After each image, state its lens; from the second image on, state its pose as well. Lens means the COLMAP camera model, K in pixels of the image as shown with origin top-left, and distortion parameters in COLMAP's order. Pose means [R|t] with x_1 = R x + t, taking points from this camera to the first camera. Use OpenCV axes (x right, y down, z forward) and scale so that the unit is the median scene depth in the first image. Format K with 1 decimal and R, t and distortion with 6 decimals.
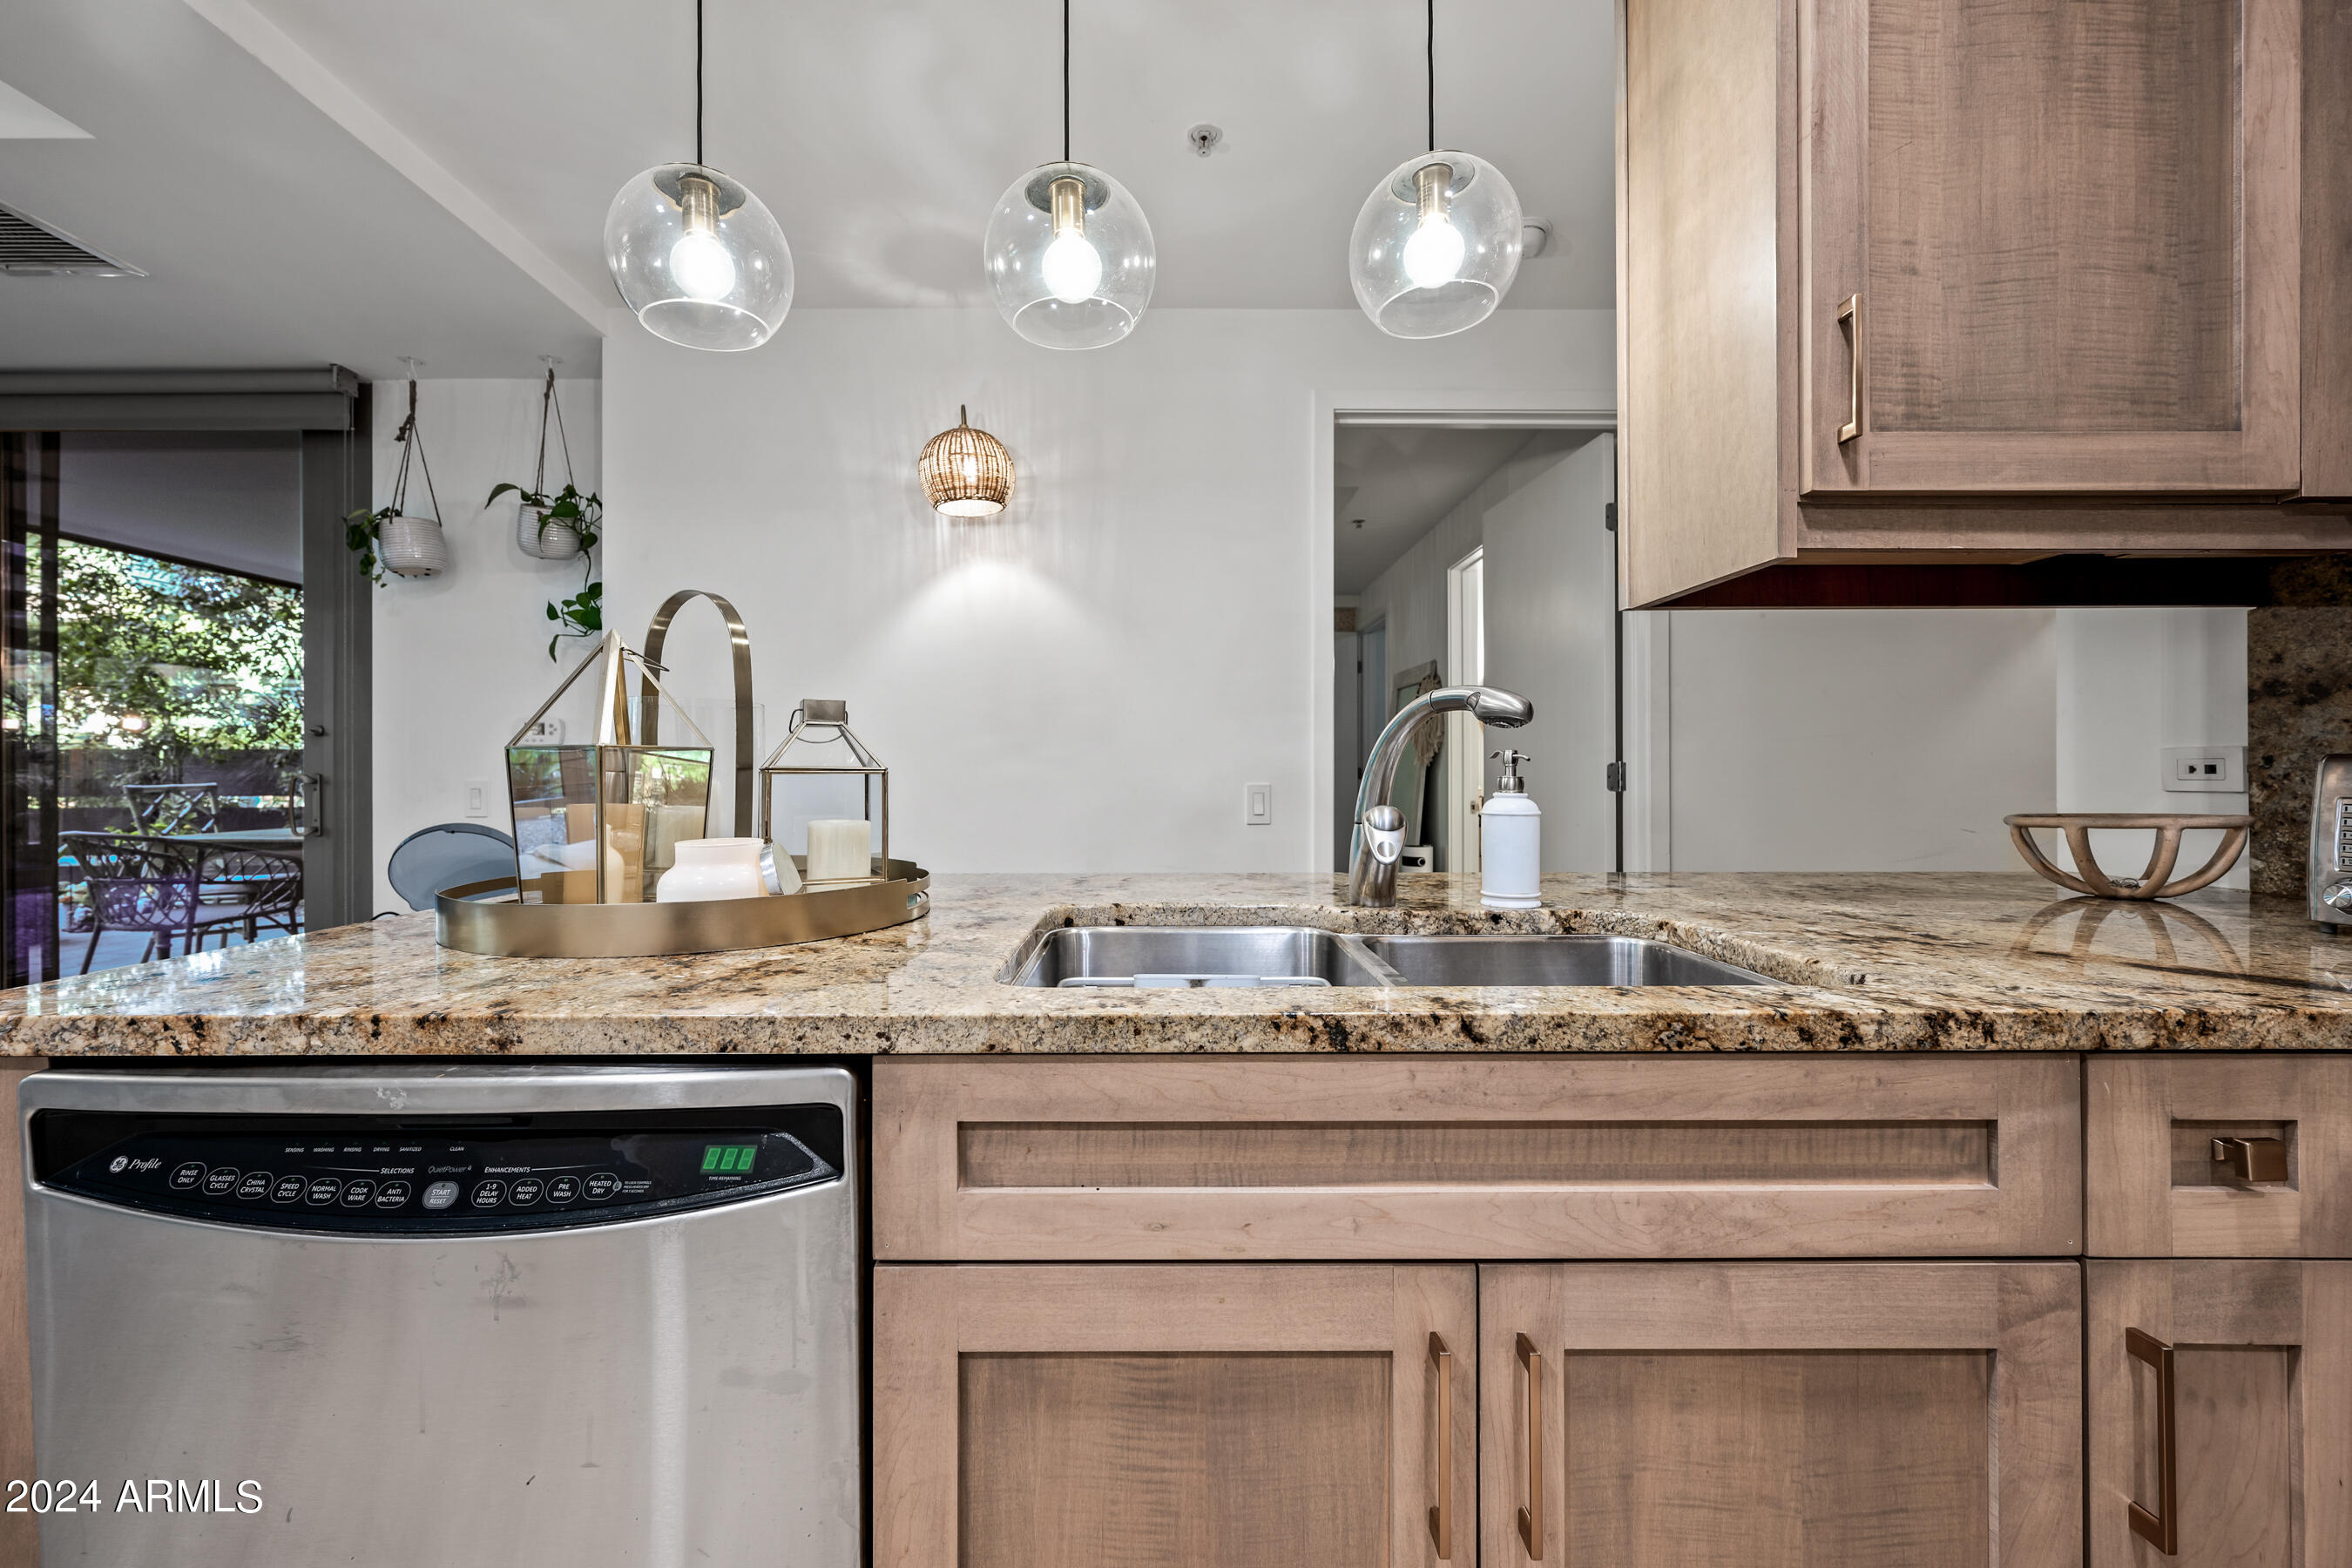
lens RADIAL K [[936.1, 0, 1160.6], [0, 936.1, 771.1], [0, 0, 1]] dist [-0.001064, 0.000081]
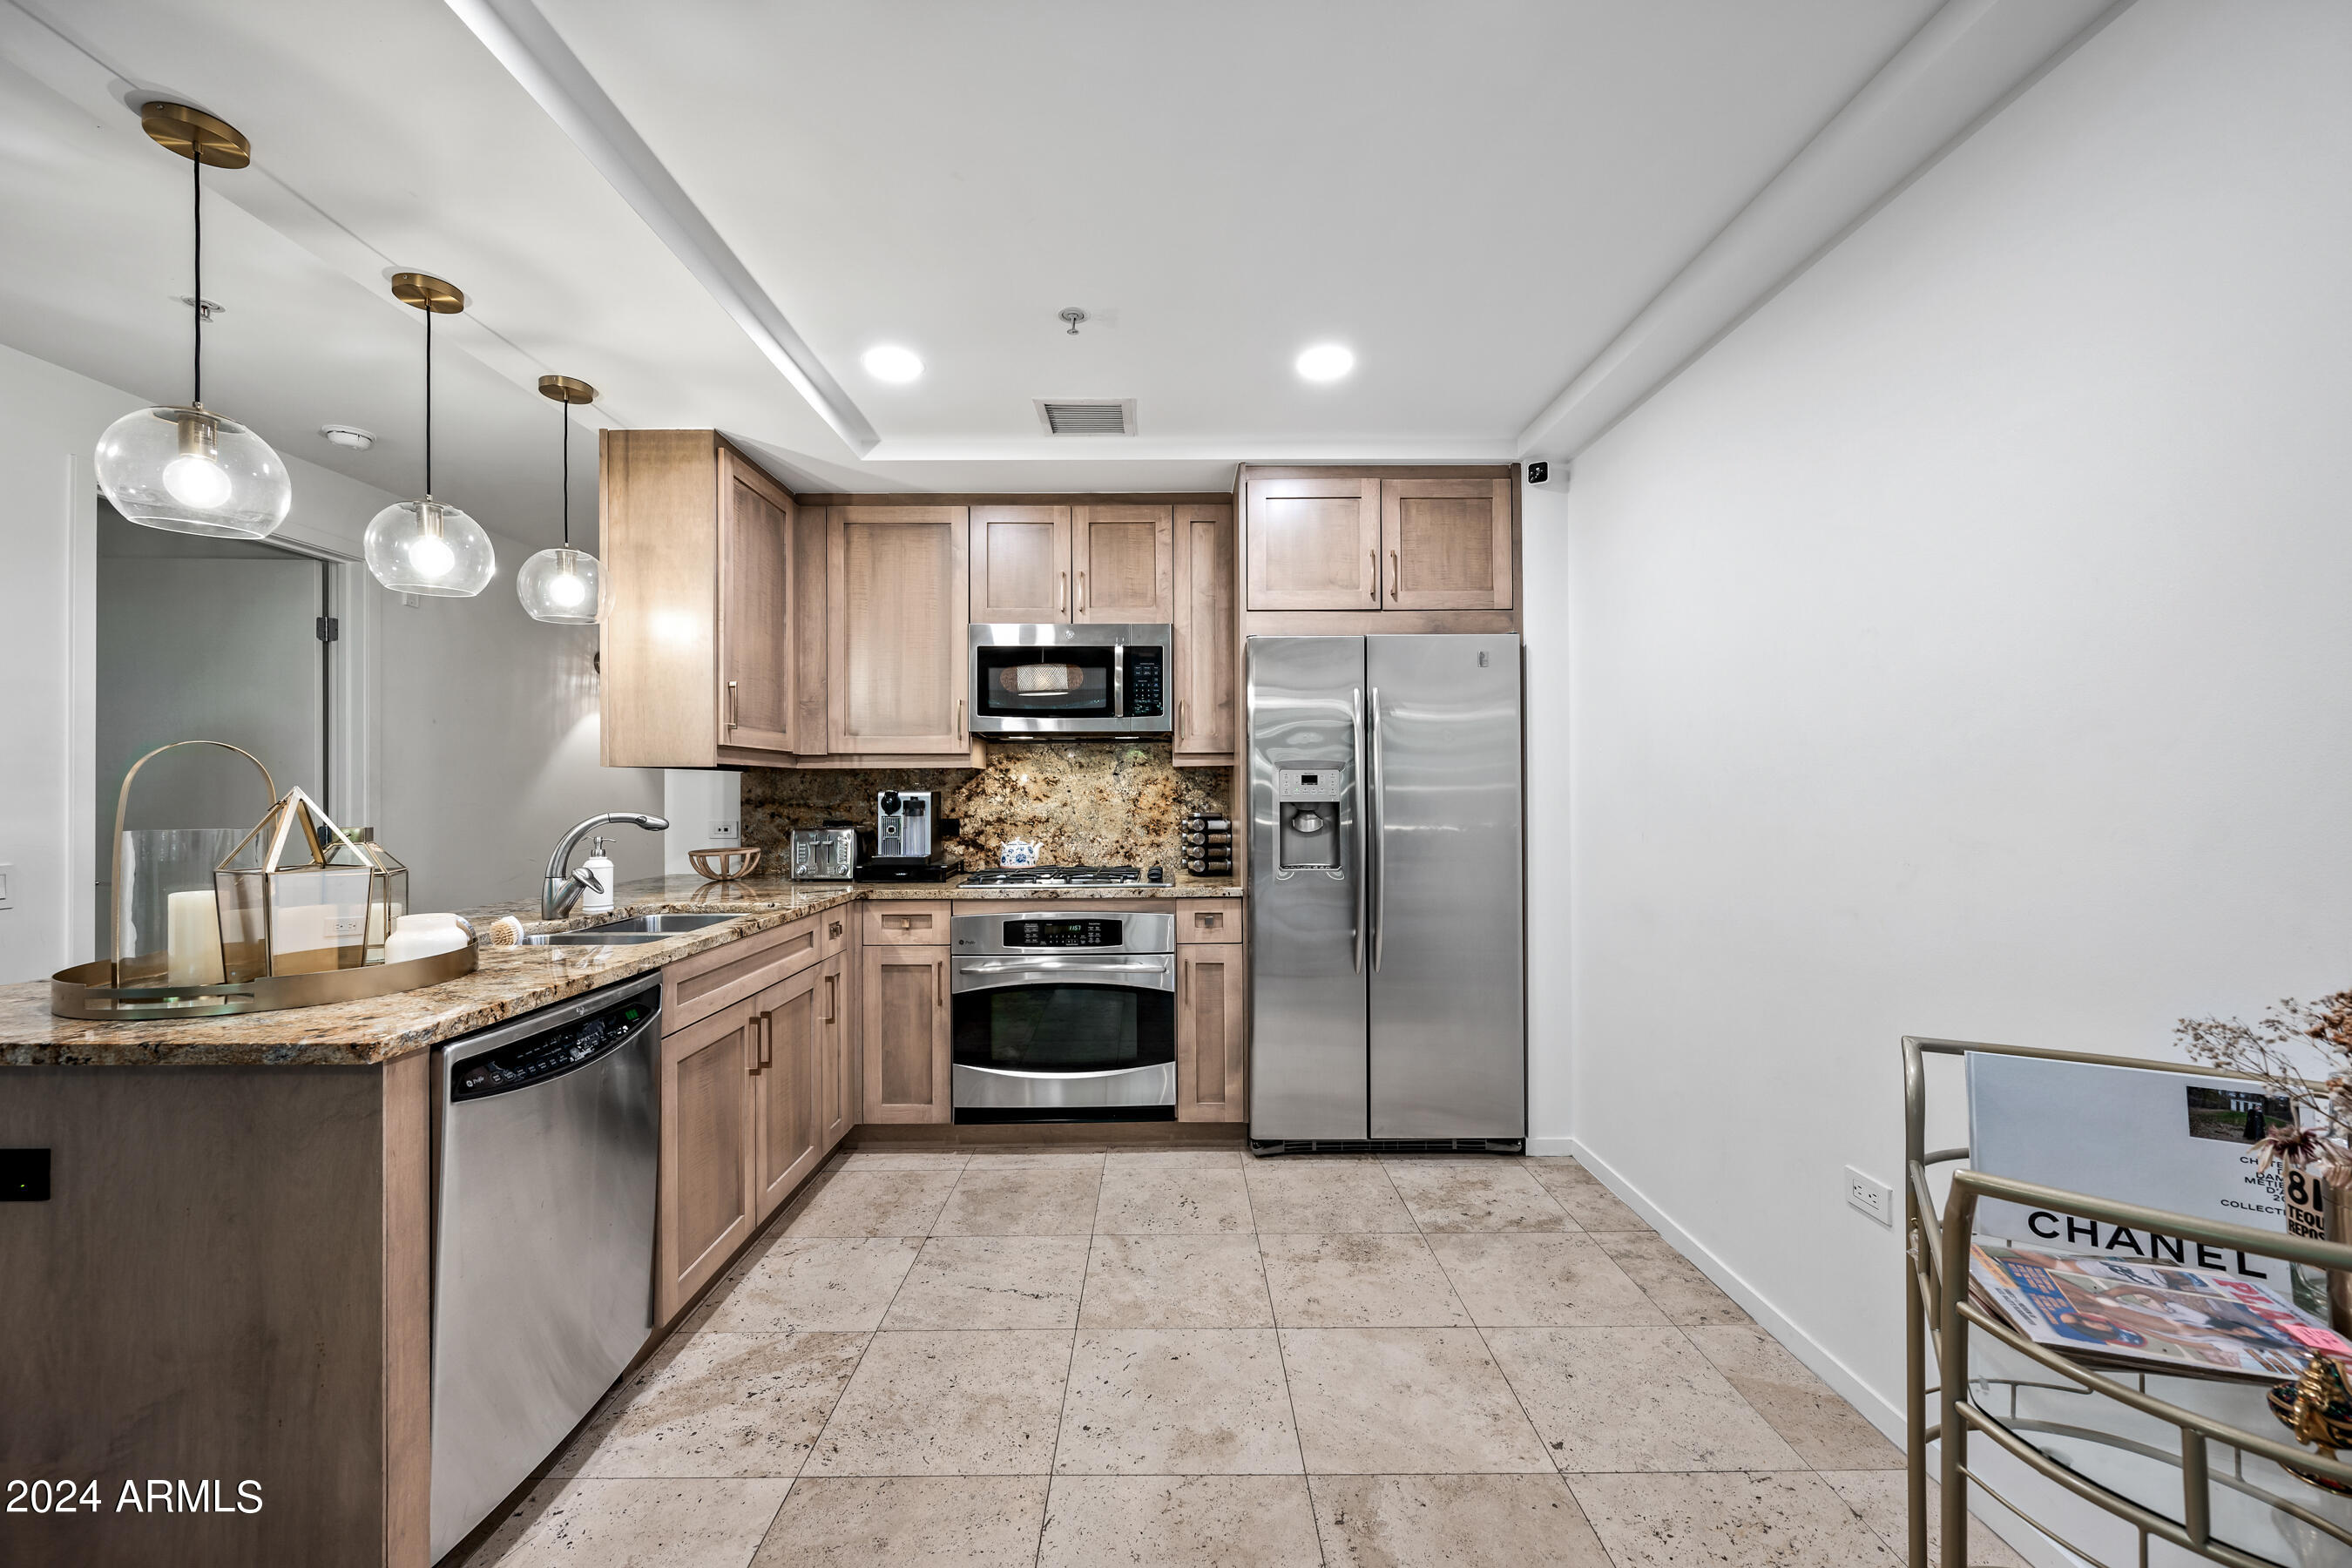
lens RADIAL K [[936.1, 0, 1169.8], [0, 936.1, 787.0], [0, 0, 1]] dist [-0.001064, 0.000081]
pose [[0.005864, 0.005764, 0.999966, -1.713196], [0.001807, 0.999982, -0.005775, -0.119792], [-0.999981, 0.001841, 0.005853, -0.304548]]
